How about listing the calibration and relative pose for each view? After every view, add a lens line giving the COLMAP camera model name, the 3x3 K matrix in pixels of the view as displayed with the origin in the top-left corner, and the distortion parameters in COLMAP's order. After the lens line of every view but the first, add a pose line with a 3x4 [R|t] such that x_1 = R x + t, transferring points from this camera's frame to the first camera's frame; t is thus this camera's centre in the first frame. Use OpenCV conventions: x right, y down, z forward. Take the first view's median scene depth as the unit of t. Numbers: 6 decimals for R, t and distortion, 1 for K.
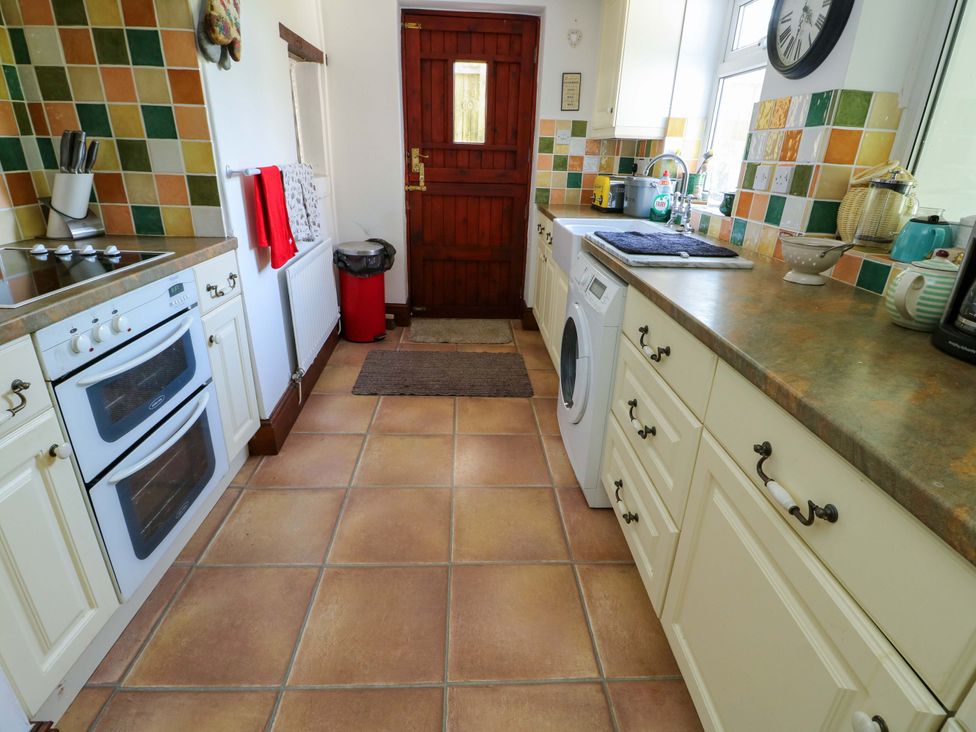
lens RADIAL K [[501.4, 0, 488.0], [0, 501.4, 366.0], [0, 0, 1]] dist [0.001916, -0.019730]
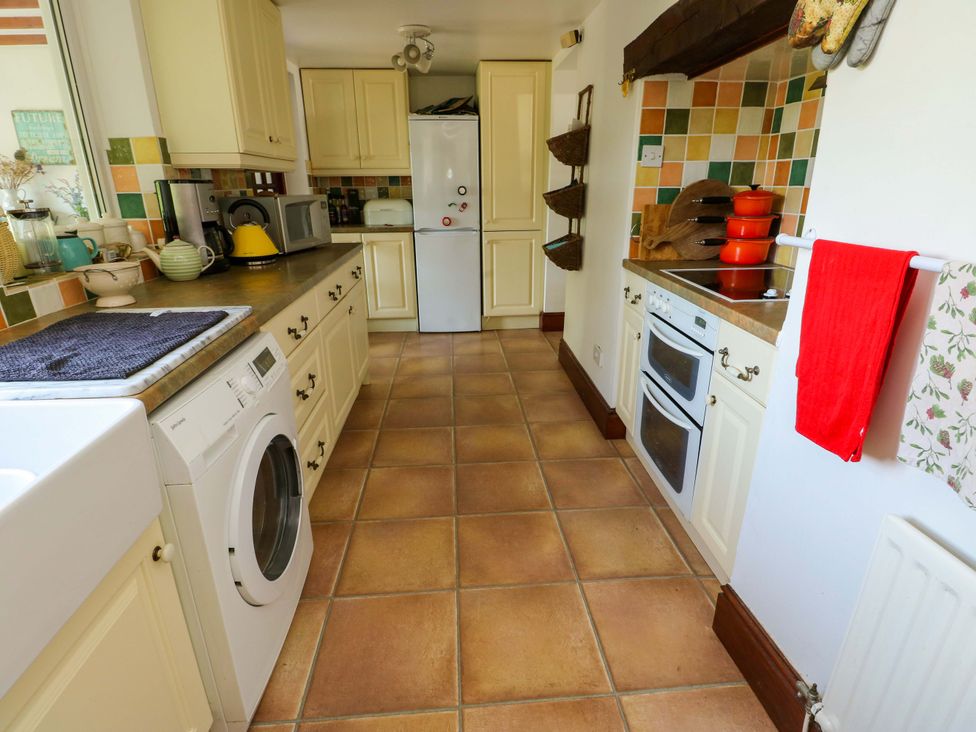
lens RADIAL K [[501.4, 0, 488.0], [0, 501.4, 366.0], [0, 0, 1]] dist [0.001916, -0.019730]
pose [[-0.999109, -0.014590, -0.039595, -0.097880], [-0.037716, 0.729586, 0.682849, -0.707206], [0.018925, 0.683734, -0.729486, 1.608627]]
